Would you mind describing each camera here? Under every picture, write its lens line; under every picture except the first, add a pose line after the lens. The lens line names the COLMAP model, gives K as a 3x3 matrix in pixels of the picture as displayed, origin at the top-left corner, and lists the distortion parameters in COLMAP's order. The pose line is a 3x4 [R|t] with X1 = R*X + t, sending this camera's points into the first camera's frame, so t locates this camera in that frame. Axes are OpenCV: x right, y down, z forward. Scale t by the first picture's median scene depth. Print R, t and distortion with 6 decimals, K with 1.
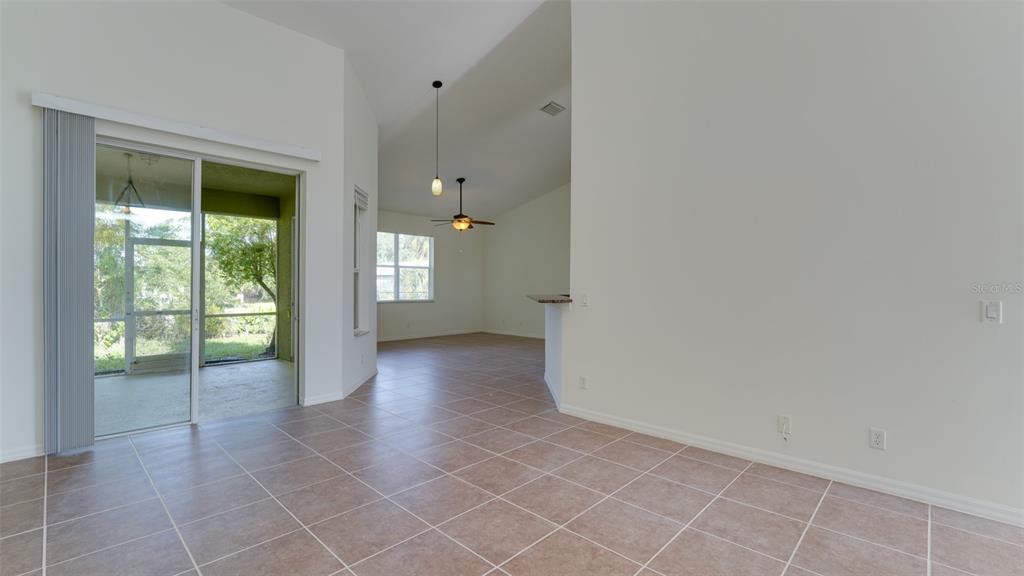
lens RADIAL K [[445.6, 0, 512.0], [0, 445.6, 288.0], [0, 0, 1]] dist [-0.010342, 0.000302]
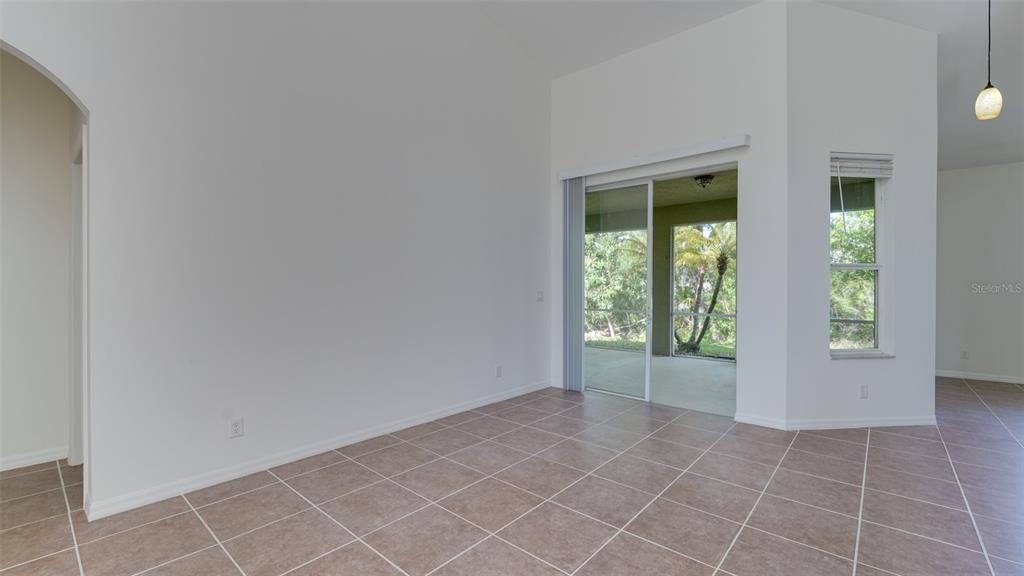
lens RADIAL K [[433.6, 0, 512.0], [0, 433.6, 288.0], [0, 0, 1]] dist [-0.011675, 0.000359]
pose [[0.046549, 0.003833, -0.998909, 0.484048], [-0.009771, 0.999947, 0.003381, -0.003942], [0.998868, 0.009603, 0.046584, 0.622799]]
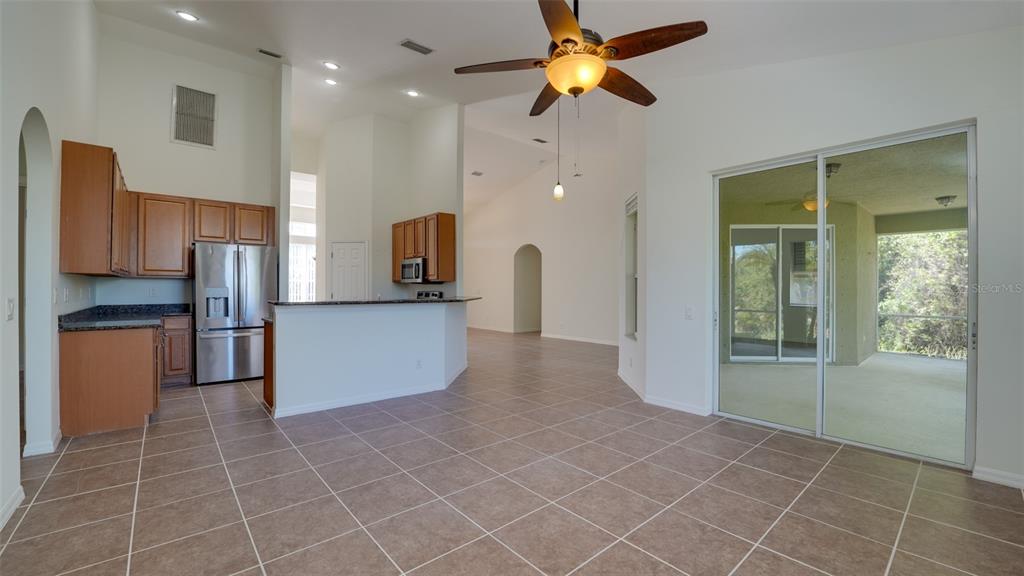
lens RADIAL K [[414.6, 0, 512.0], [0, 414.6, 288.0], [0, 0, 1]] dist [-0.011775, -0.000238]
pose [[-0.995160, -0.010848, 0.097664, -0.238122], [-0.010441, 0.999935, 0.004674, -0.017366], [-0.097709, 0.003632, -0.995208, 2.986065]]
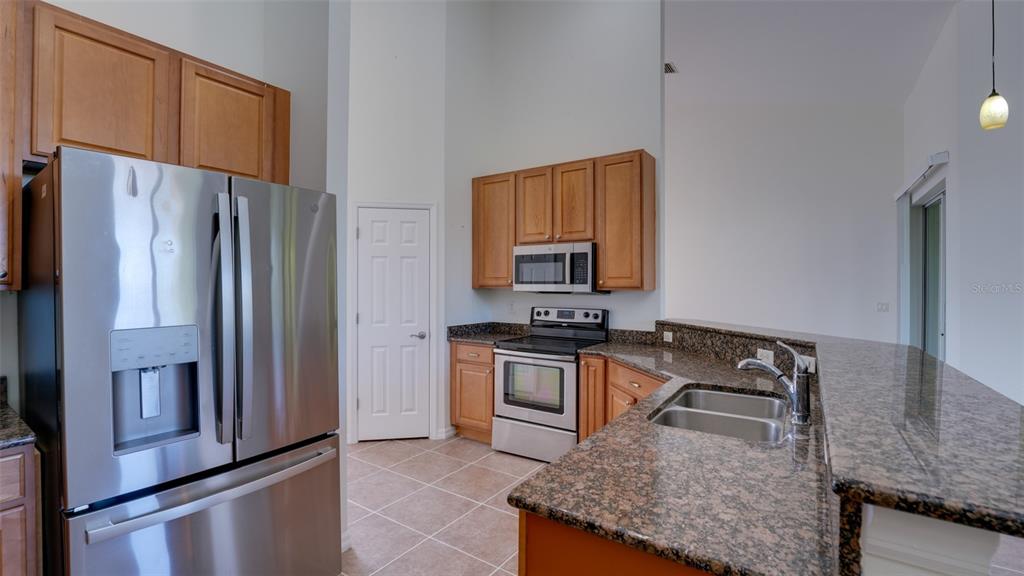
lens RADIAL K [[445.6, 0, 512.0], [0, 445.6, 288.0], [0, 0, 1]] dist [-0.010342, 0.000302]
pose [[-0.985663, -0.011394, -0.168339, 0.671853], [-0.013066, 0.999876, 0.008829, -0.044494], [0.168218, 0.010902, -0.985690, 2.137545]]
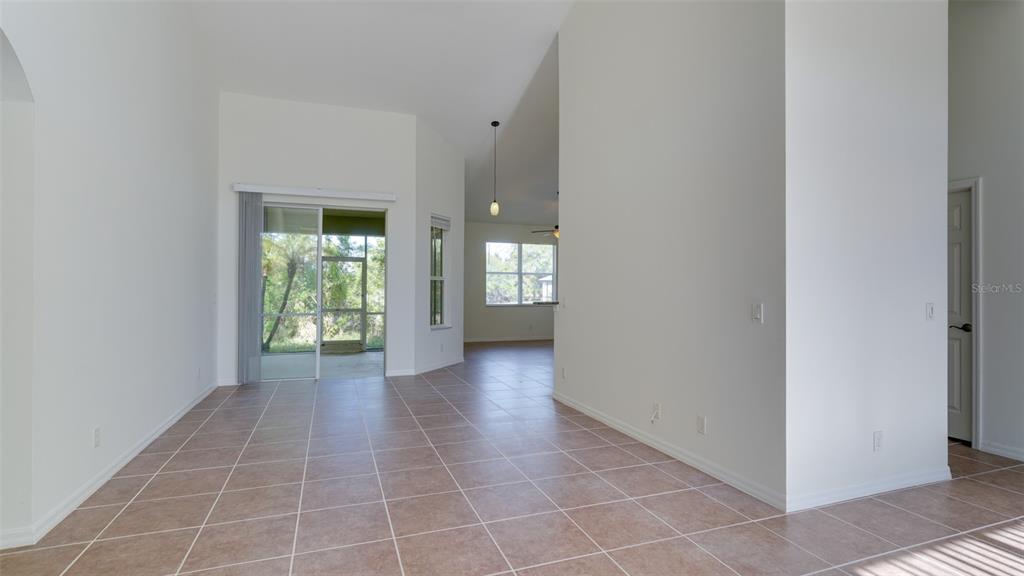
lens RADIAL K [[491.0, 0, 512.0], [0, 491.0, 288.0], [0, 0, 1]] dist [-0.002648, 0.000073]
pose [[0.898474, -0.001240, -0.439026, 0.701846], [-0.004040, 0.999930, -0.011091, 0.003947], [0.439009, 0.011738, 0.898406, -0.266349]]
